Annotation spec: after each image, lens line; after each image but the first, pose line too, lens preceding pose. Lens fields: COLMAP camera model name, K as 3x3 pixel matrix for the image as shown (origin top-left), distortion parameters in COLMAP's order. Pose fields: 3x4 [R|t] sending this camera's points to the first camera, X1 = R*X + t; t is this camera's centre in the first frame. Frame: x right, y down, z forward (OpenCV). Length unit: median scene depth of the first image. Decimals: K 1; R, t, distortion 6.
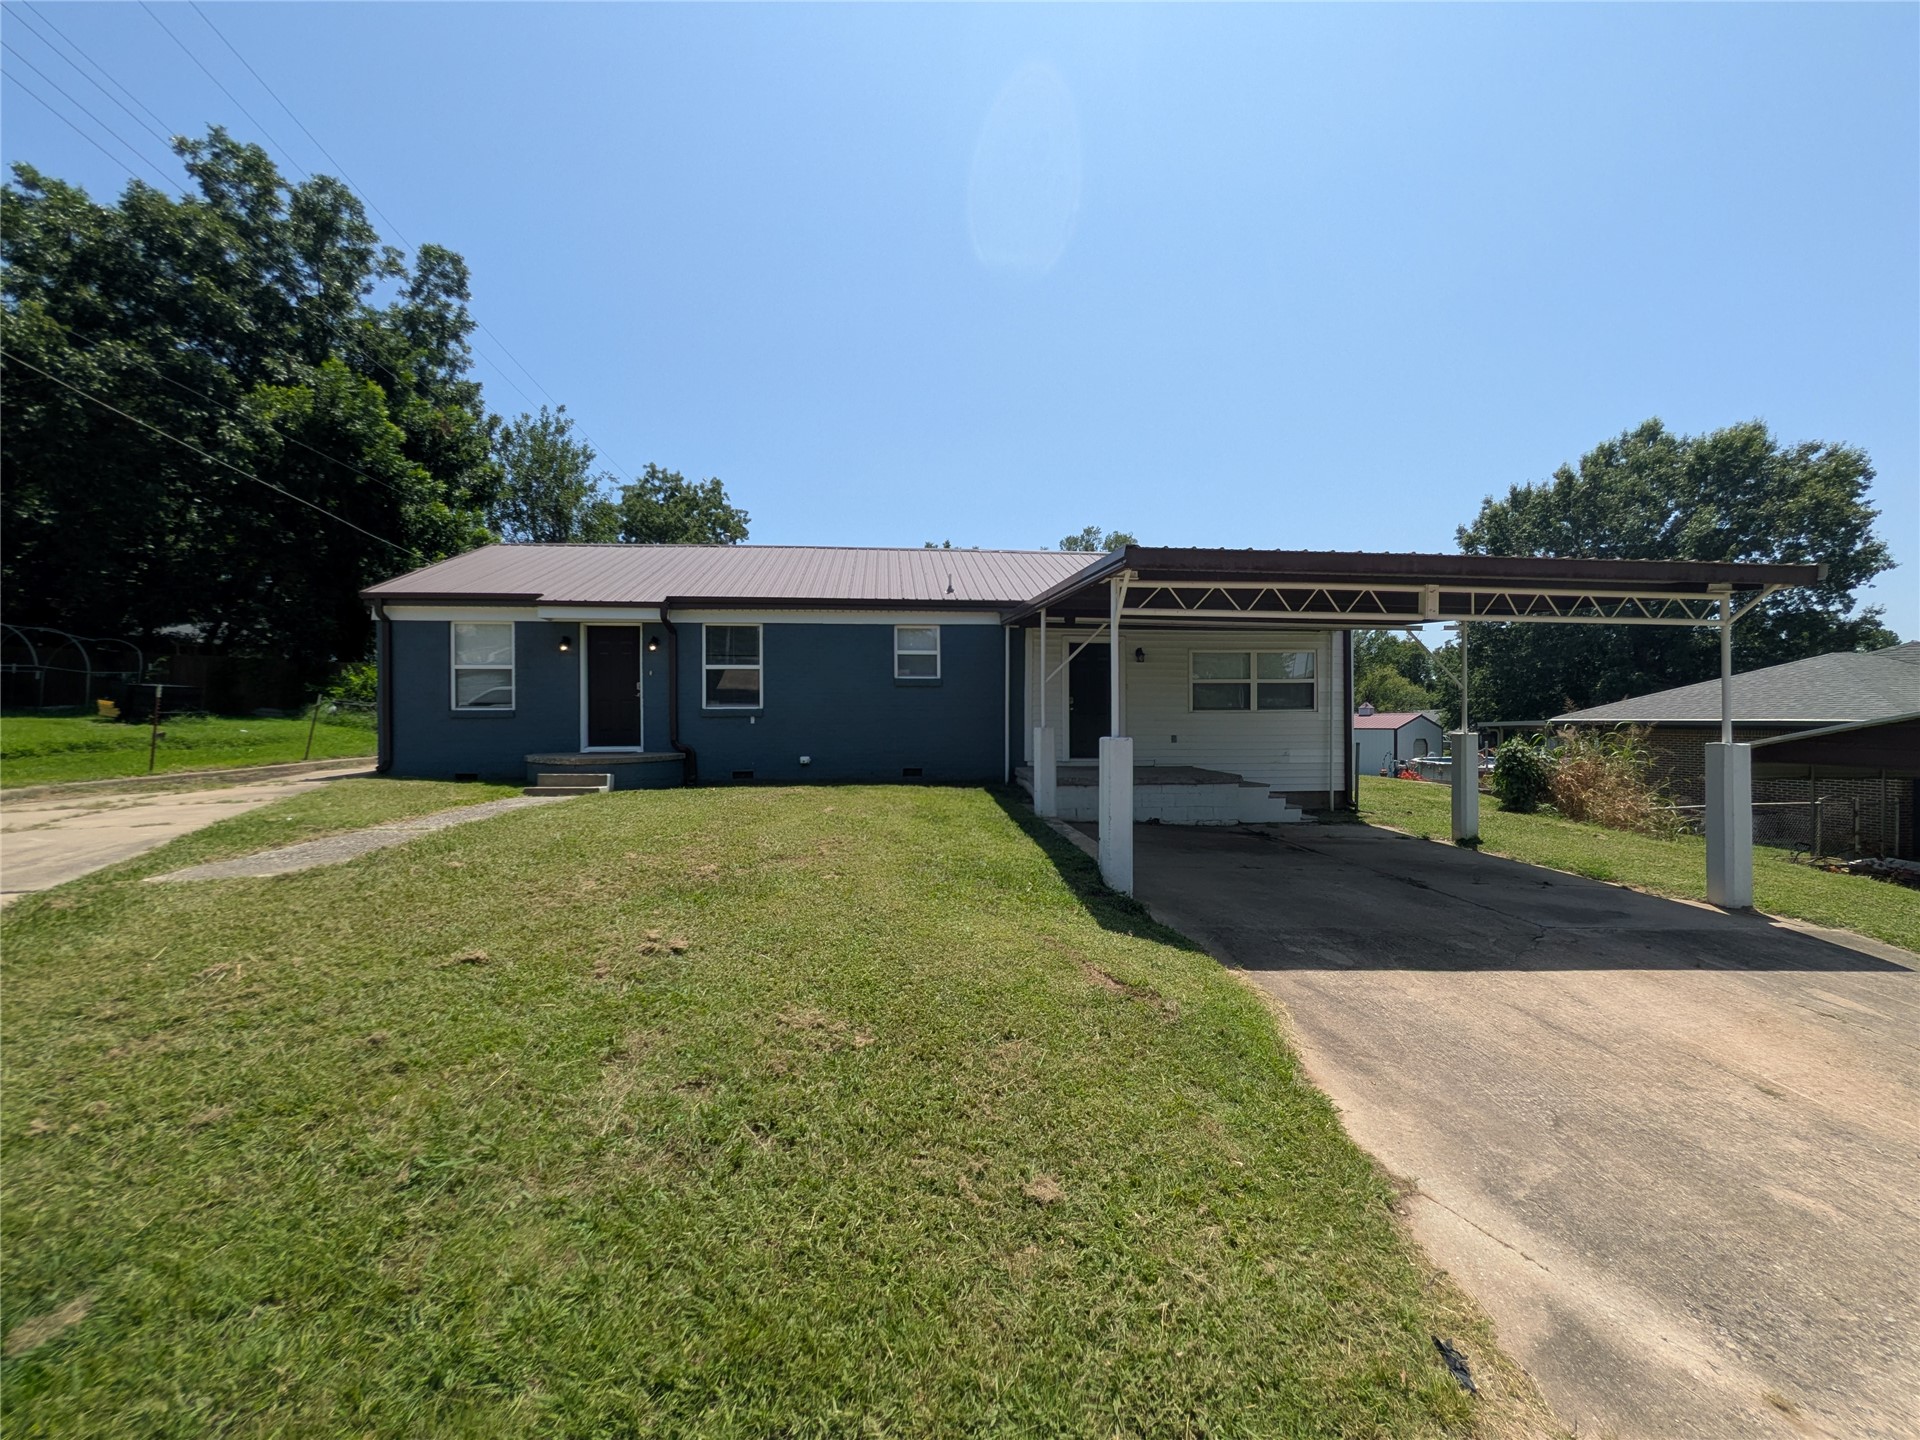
lens RADIAL K [[762.5, 0, 965.4], [0, 762.5, 711.7], [0, 0, 1]] dist [-0.001803, -0.000374]
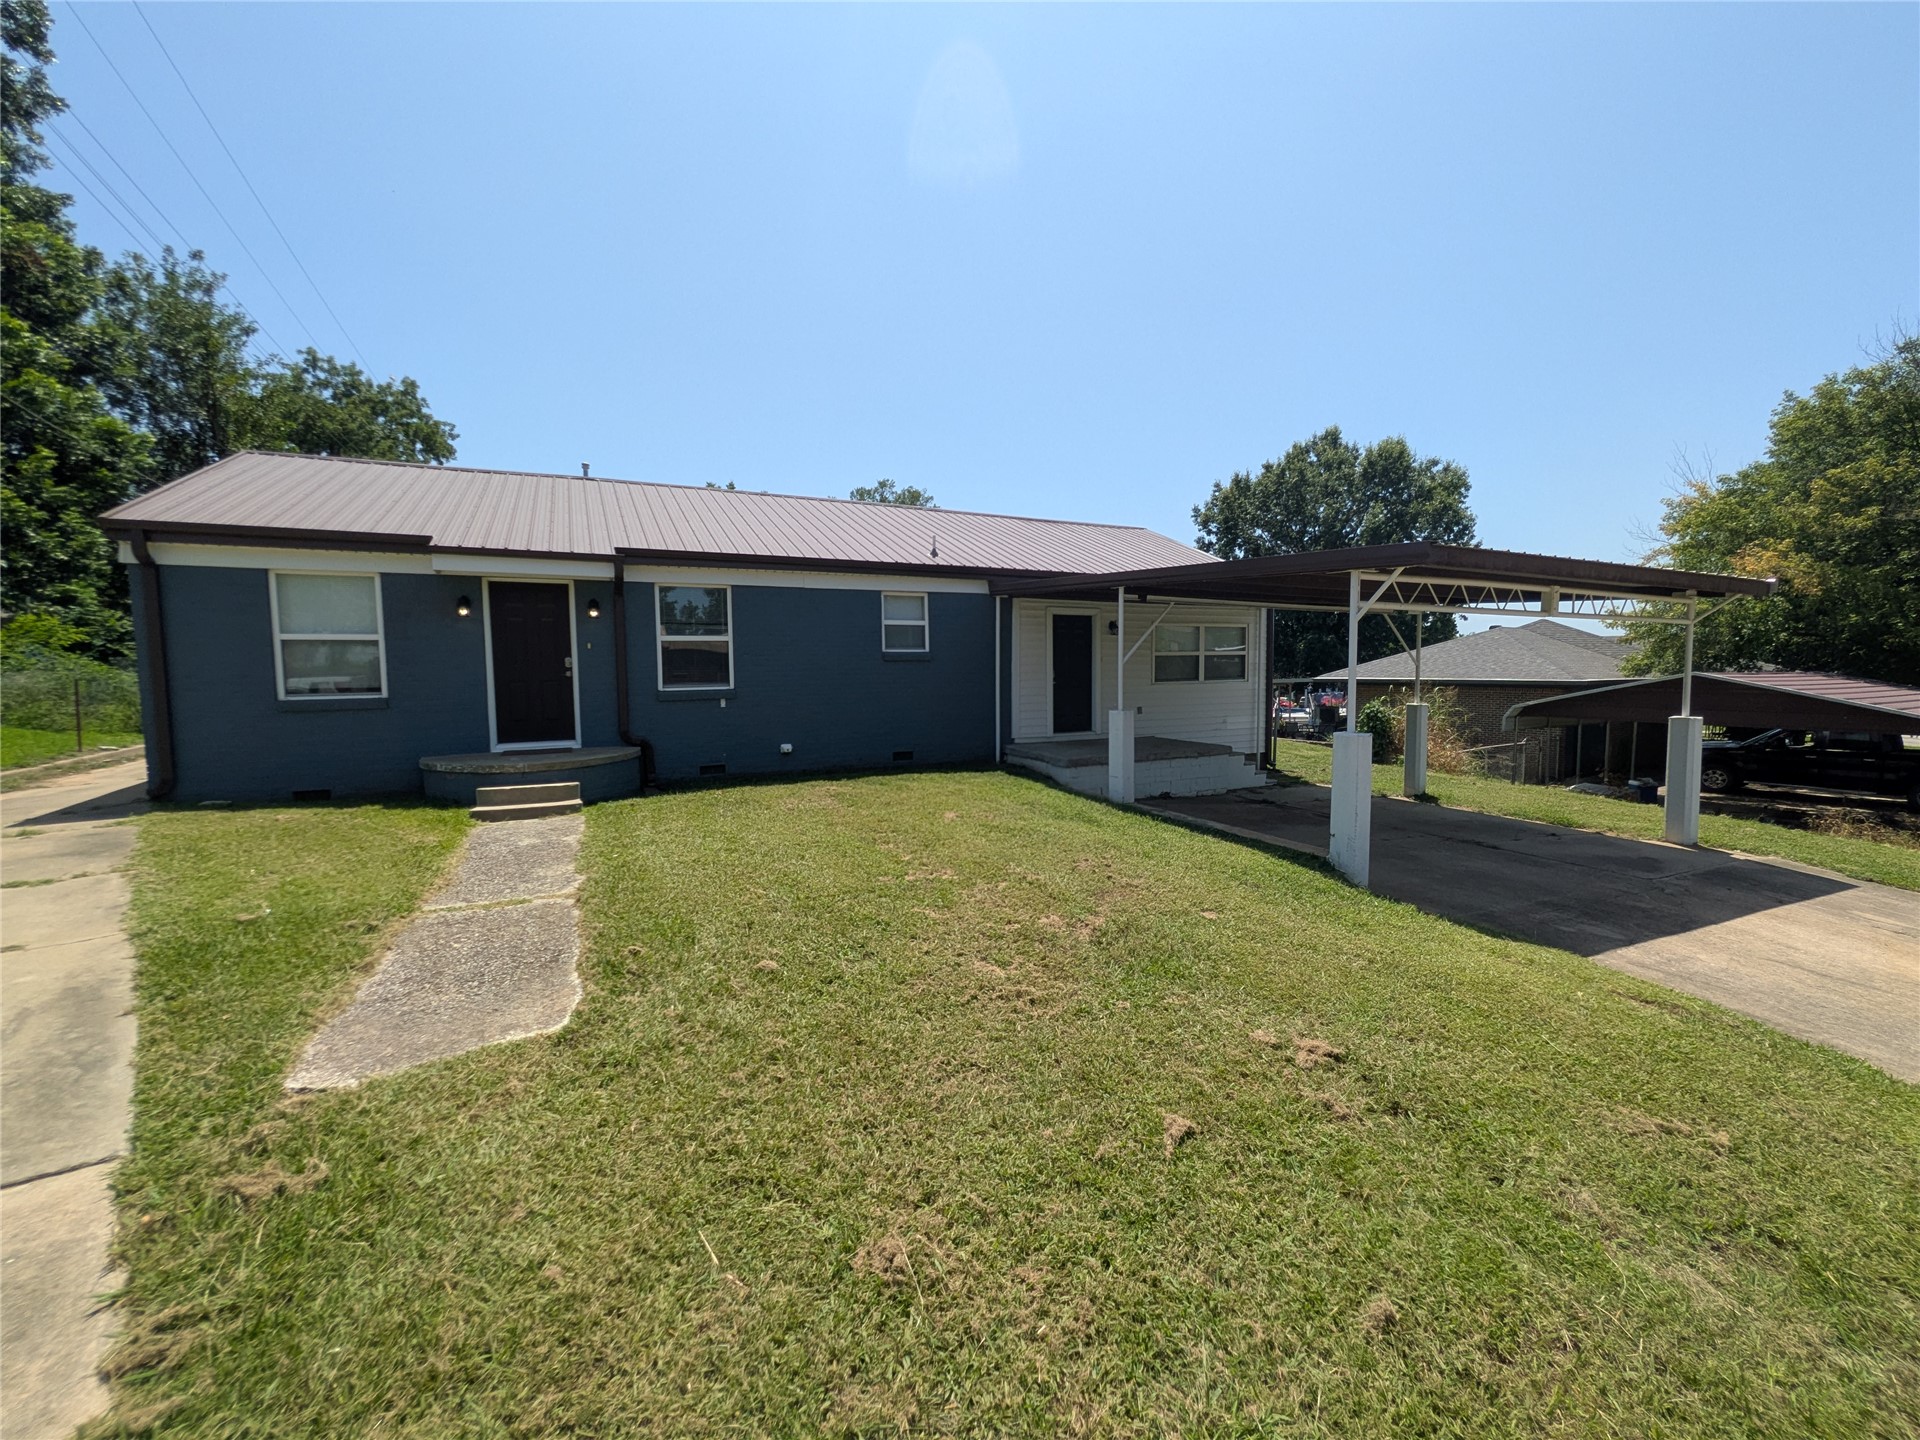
lens RADIAL K [[762.5, 0, 958.7], [0, 762.5, 714.5], [0, 0, 1]] dist [-0.001803, -0.000374]
pose [[0.934672, -0.029014, 0.354326, -0.311488], [0.004990, 0.997637, 0.068529, -0.029899], [-0.355477, -0.062284, 0.932608, 0.129517]]
